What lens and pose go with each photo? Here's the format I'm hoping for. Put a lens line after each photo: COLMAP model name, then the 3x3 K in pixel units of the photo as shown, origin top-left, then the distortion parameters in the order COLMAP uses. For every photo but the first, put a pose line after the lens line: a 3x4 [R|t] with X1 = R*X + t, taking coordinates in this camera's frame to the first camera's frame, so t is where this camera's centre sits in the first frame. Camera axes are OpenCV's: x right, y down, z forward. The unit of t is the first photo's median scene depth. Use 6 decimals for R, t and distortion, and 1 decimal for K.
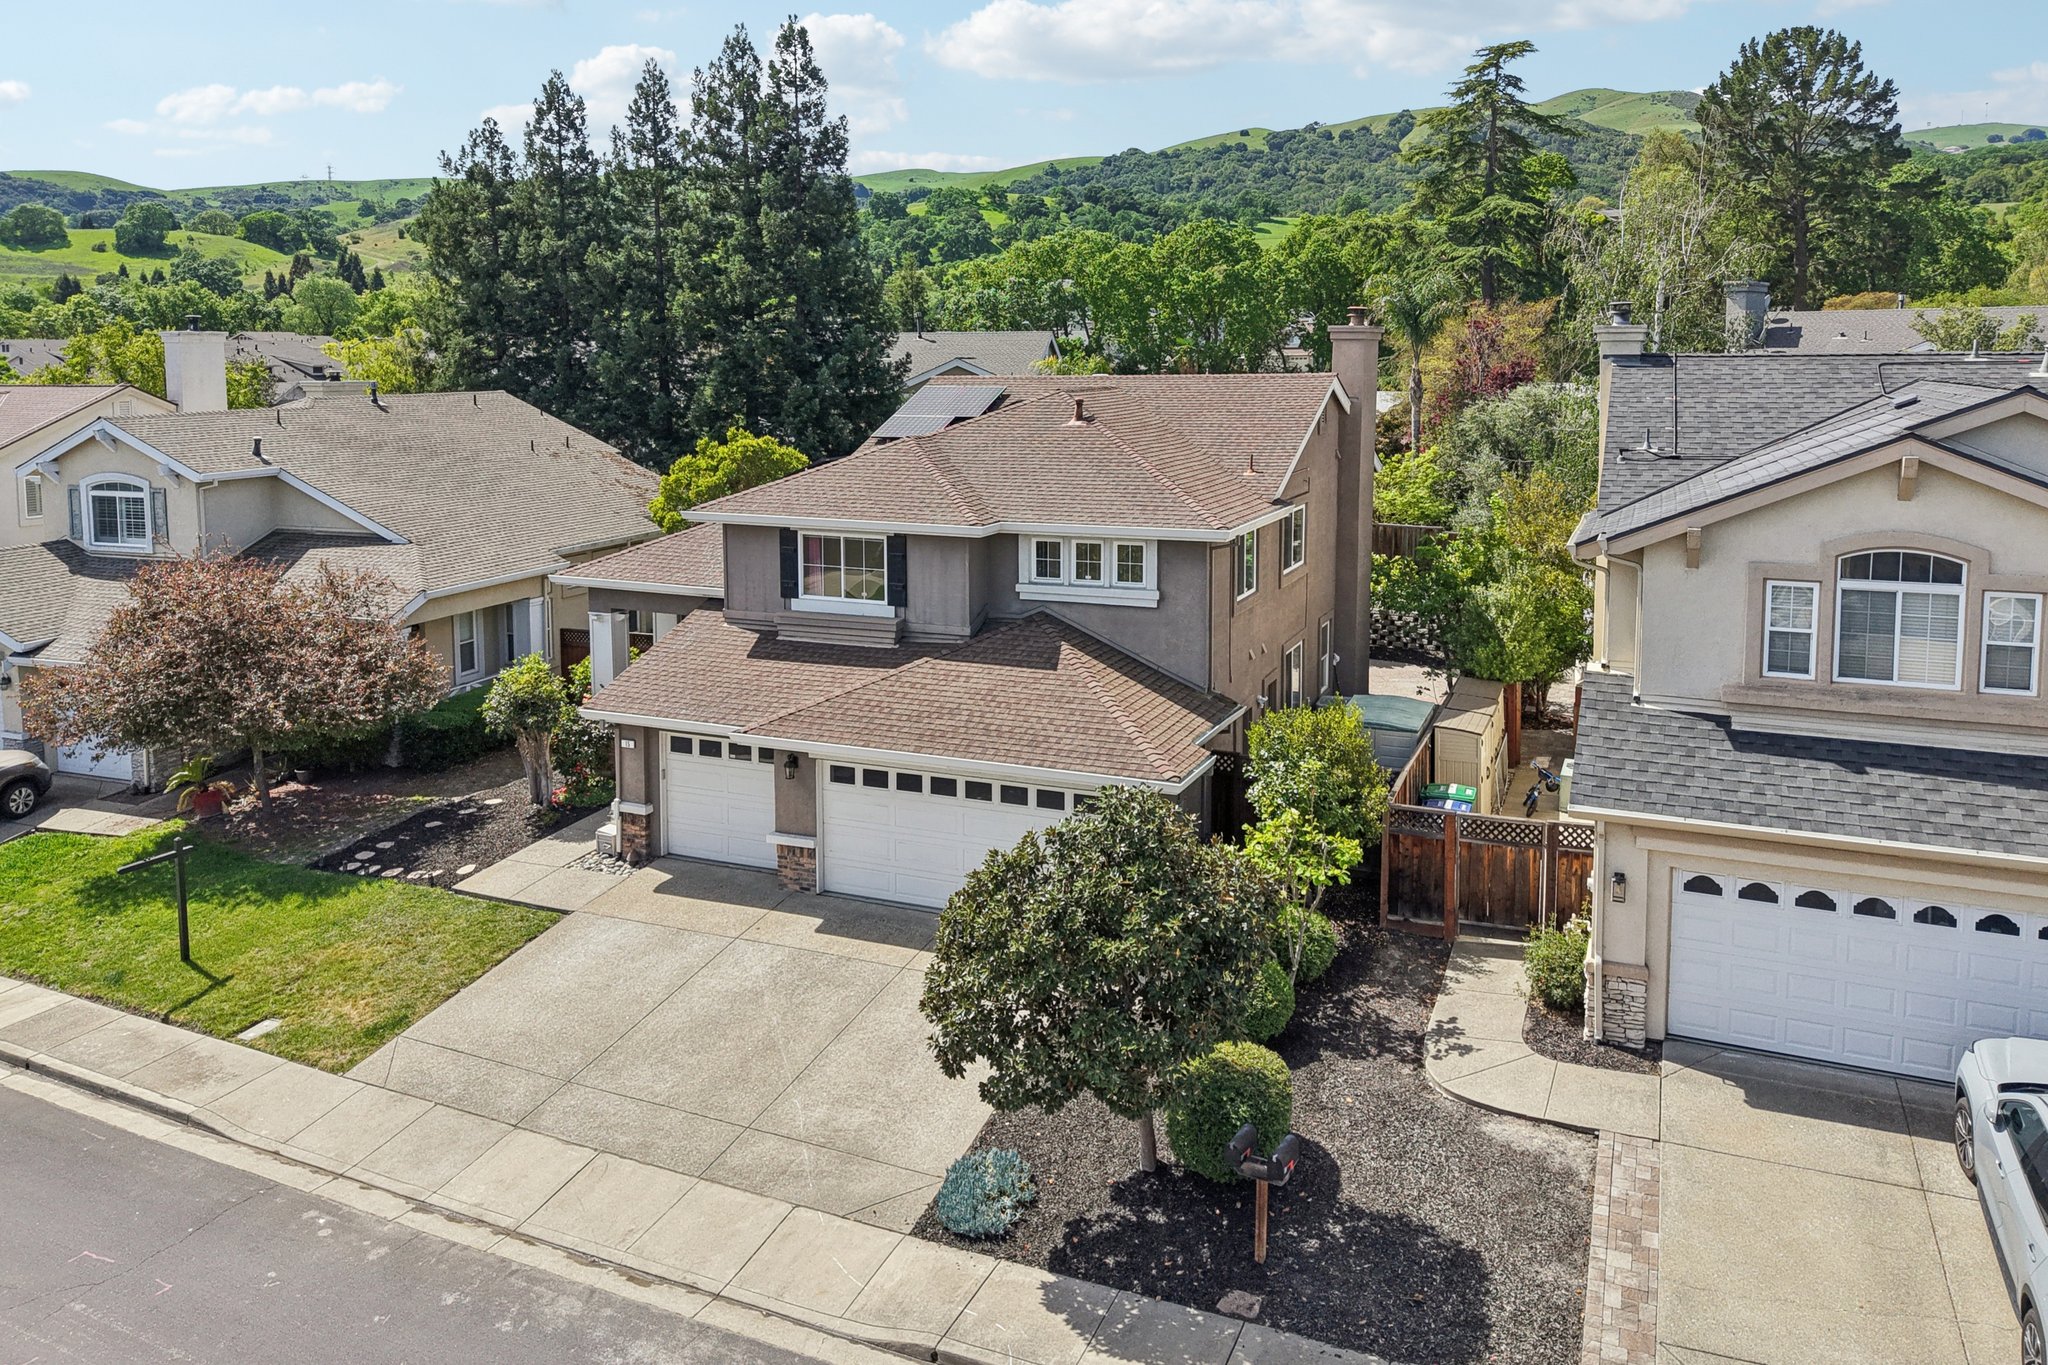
lens RADIAL K [[1500.1, 0, 1033.0], [0, 1500.1, 470.3], [0, 0, 1]] dist [0.008849, -0.002711]
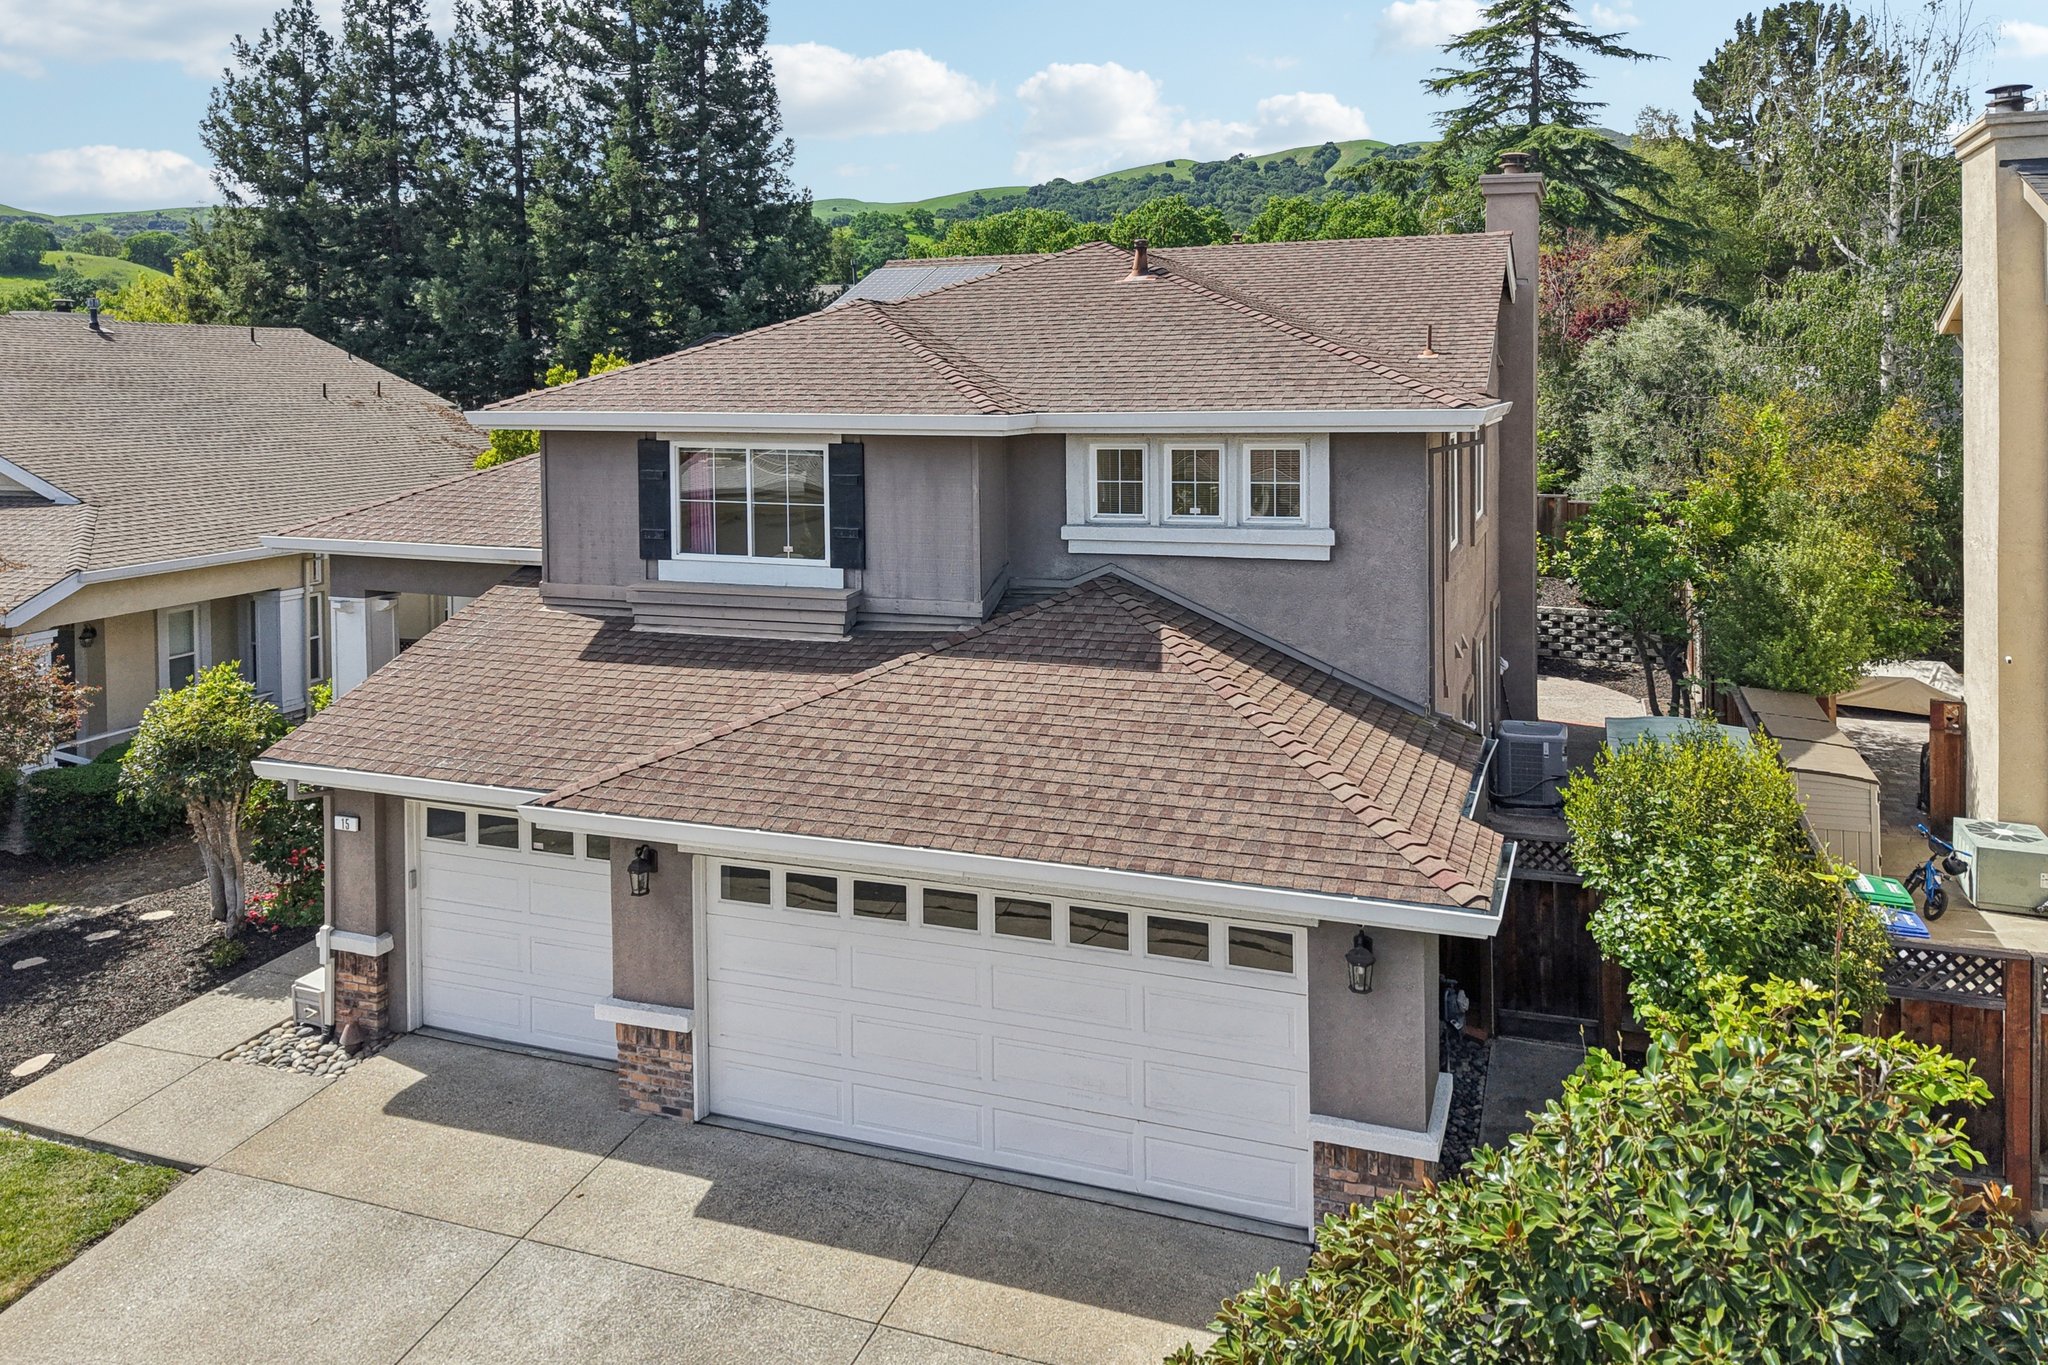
lens RADIAL K [[1476.6, 0, 1054.6], [0, 1476.6, 482.8], [0, 0, 1]] dist [0.019677, -0.005668]
pose [[0.997724, -0.000371, 0.067424, -0.050915], [0.001444, 0.999873, -0.015864, 0.067909], [-0.067410, 0.015925, 0.997598, 0.445539]]
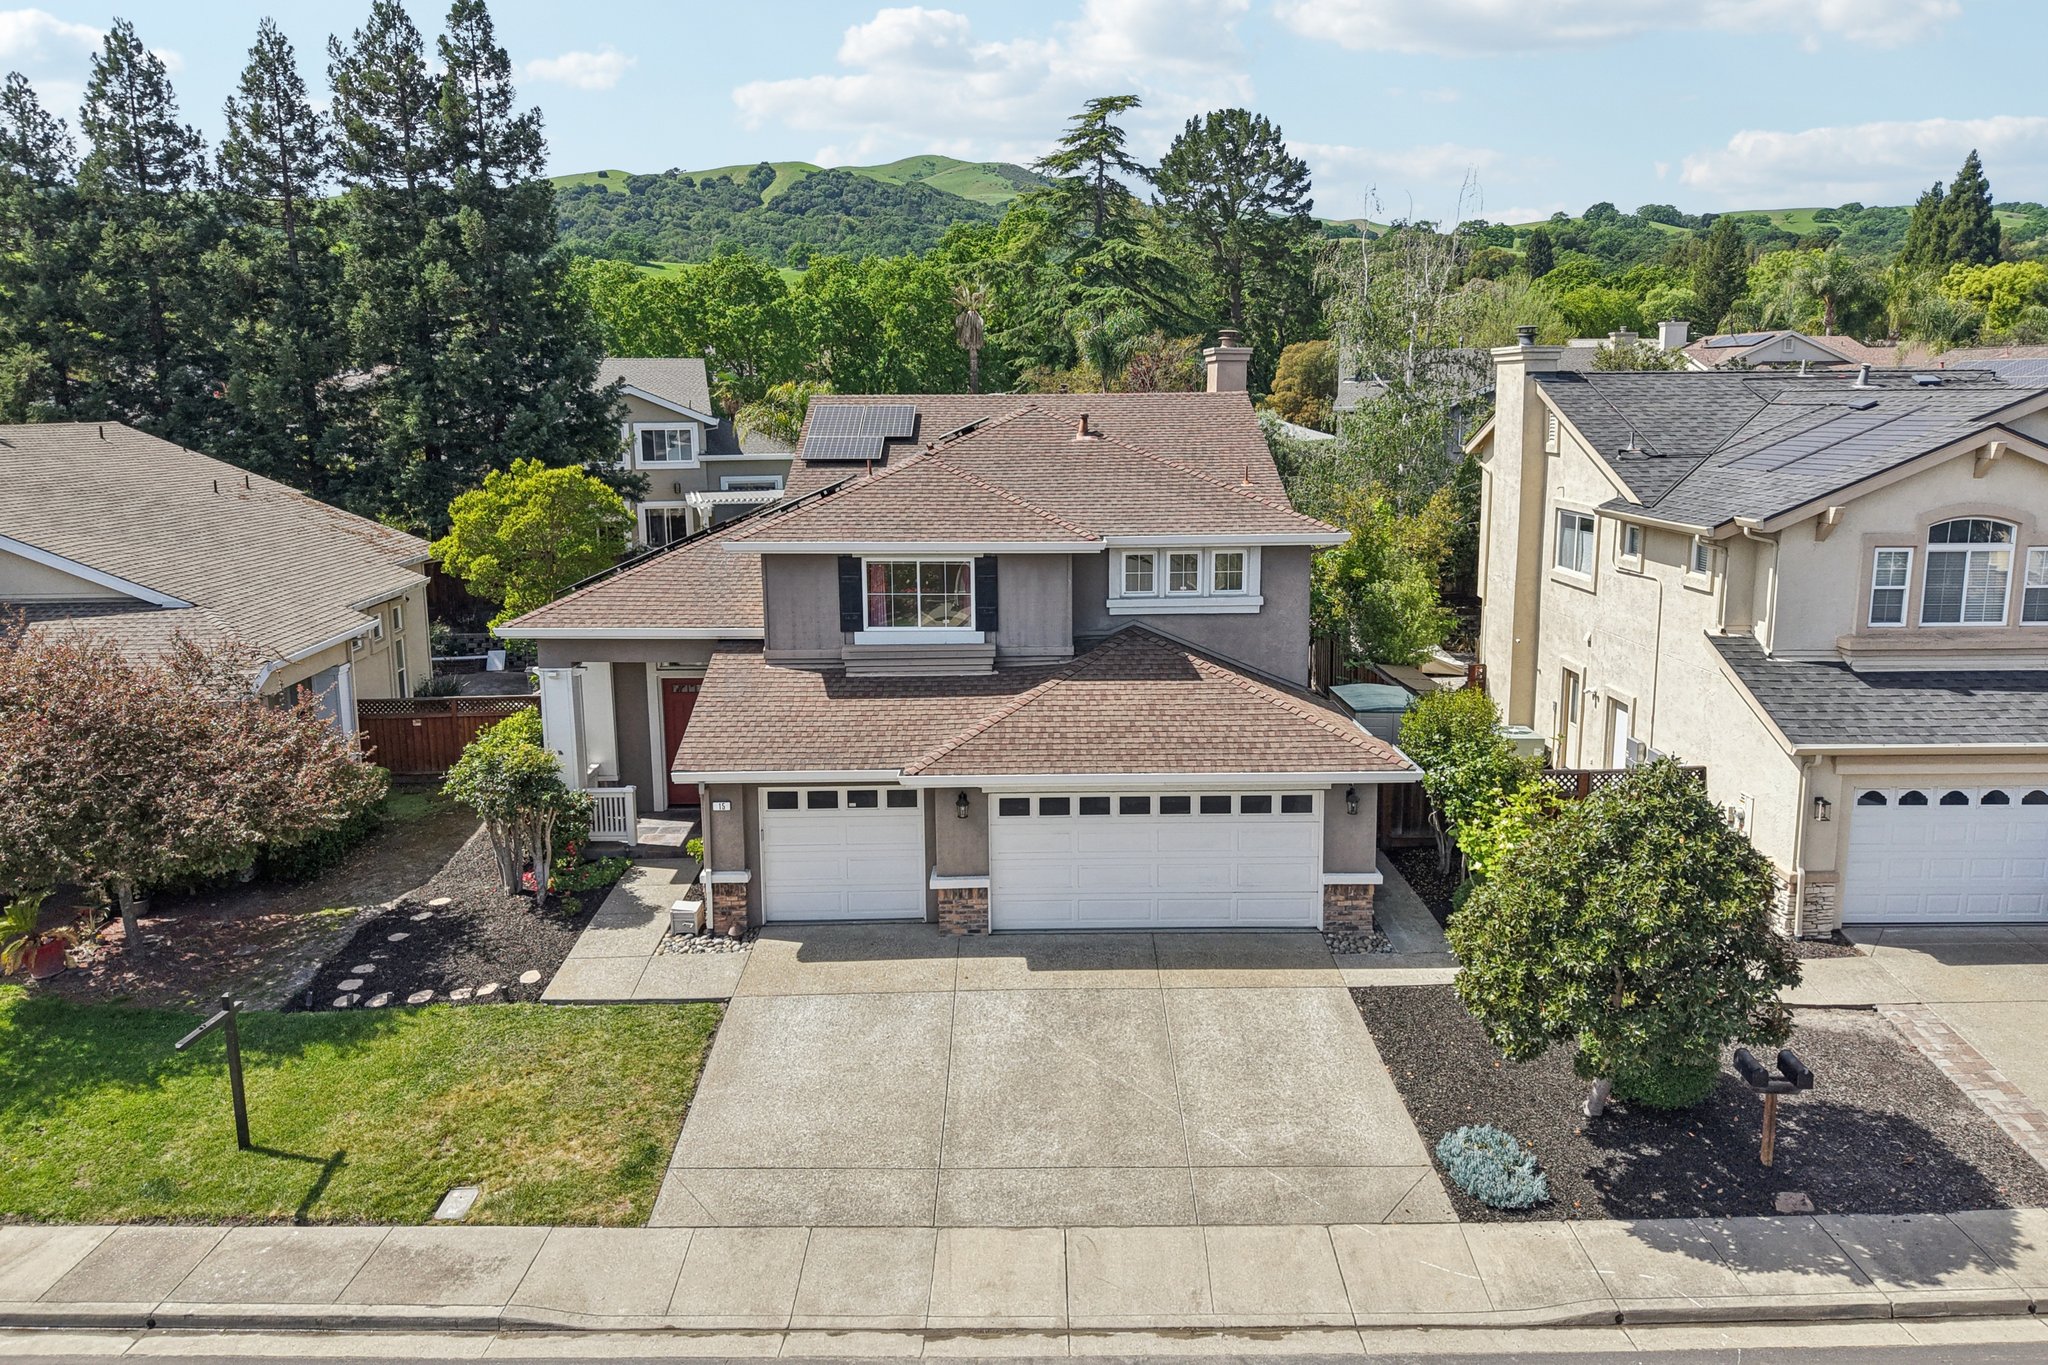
lens RADIAL K [[1425.0, 0, 1022.1], [0, 1425.0, 624.9], [0, 0, 1]] dist [0.022835, -0.023951]
pose [[0.905001, -0.064659, 0.420467, -0.452744], [0.031719, 0.995887, 0.084874, 0.010884], [-0.424226, -0.063474, 0.903329, 0.175291]]
